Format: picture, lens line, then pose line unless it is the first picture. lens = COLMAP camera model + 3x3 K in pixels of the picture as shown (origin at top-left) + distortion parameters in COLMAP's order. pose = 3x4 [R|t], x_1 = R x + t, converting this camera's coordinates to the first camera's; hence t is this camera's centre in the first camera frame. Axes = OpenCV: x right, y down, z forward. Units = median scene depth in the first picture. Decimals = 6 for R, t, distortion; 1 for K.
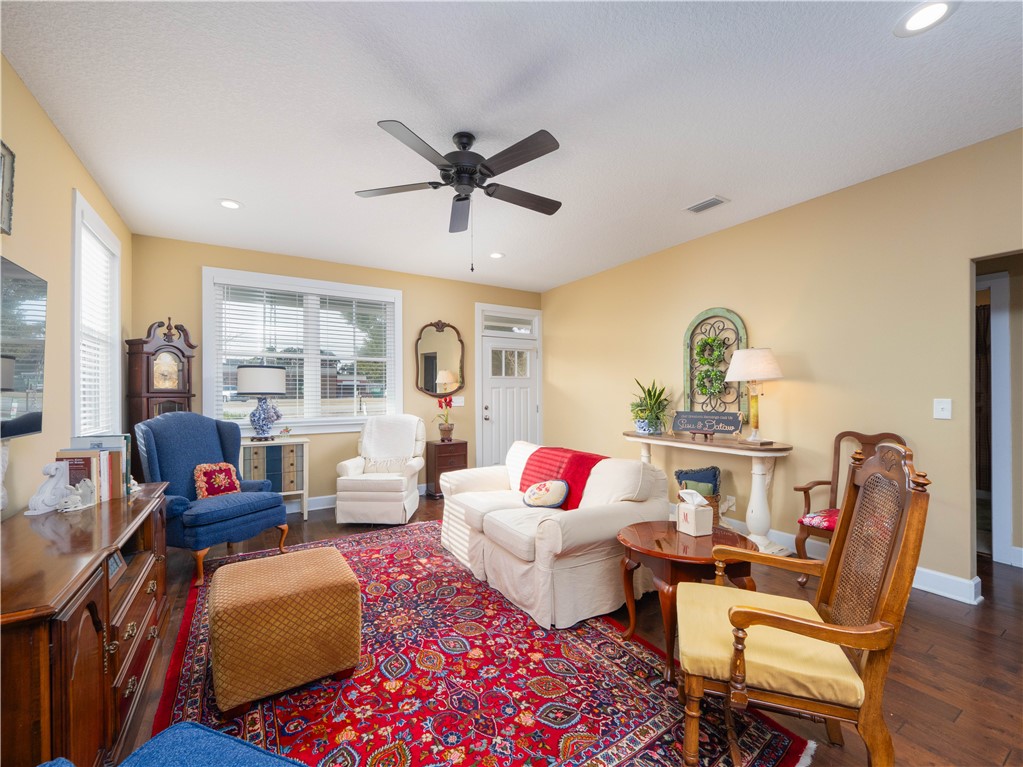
lens RADIAL K [[428.5, 0, 513.3], [0, 428.5, 390.2], [0, 0, 1]] dist [0.004745, -0.000978]
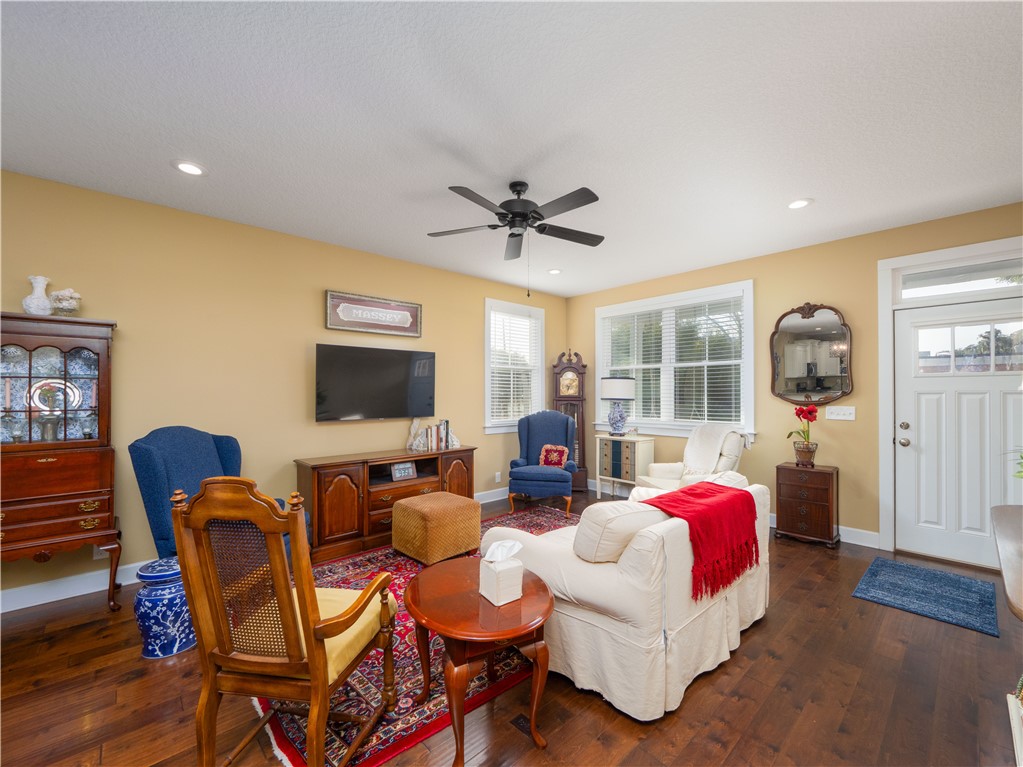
lens RADIAL K [[428.5, 0, 514.2], [0, 428.5, 393.2], [0, 0, 1]] dist [0.004745, -0.000978]
pose [[0.190568, 0.004718, -0.981663, 0.613513], [0.006696, 0.999959, 0.006106, -0.018631], [0.981651, -0.007736, 0.190529, 0.466895]]
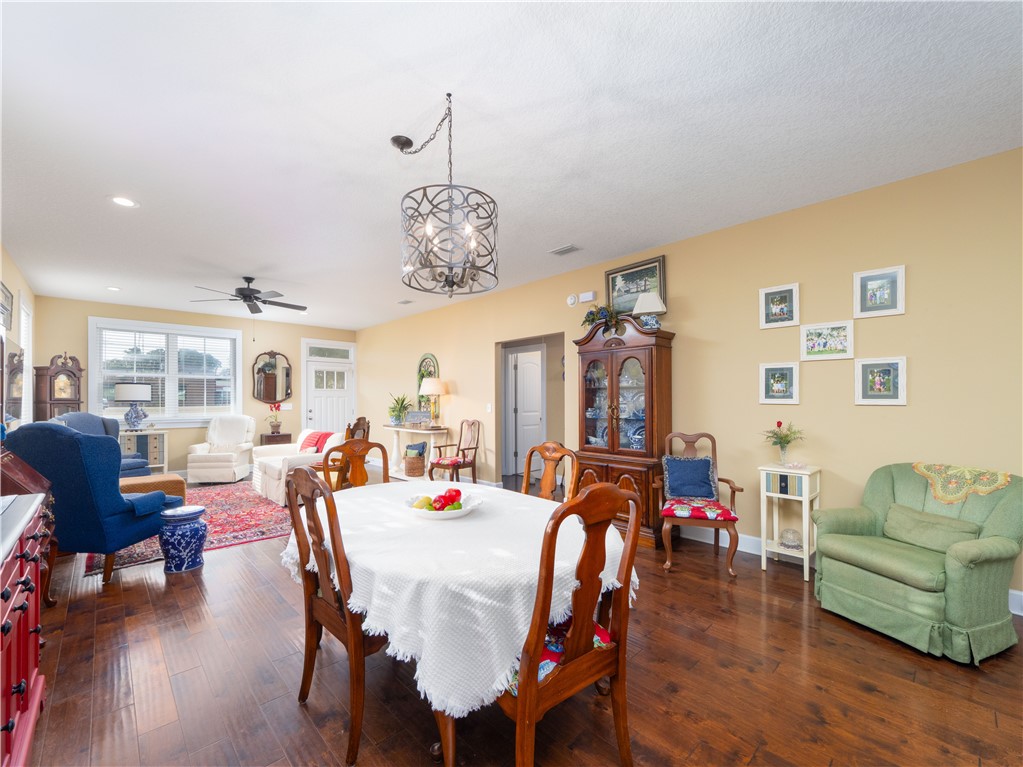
lens RADIAL K [[428.5, 0, 502.1], [0, 428.5, 399.4], [0, 0, 1]] dist [0.004745, -0.000978]
pose [[0.981436, 0.002498, 0.191771, 0.413261], [-0.003267, 0.999988, 0.003690, -0.008049], [-0.191760, -0.004248, 0.981433, -0.760365]]
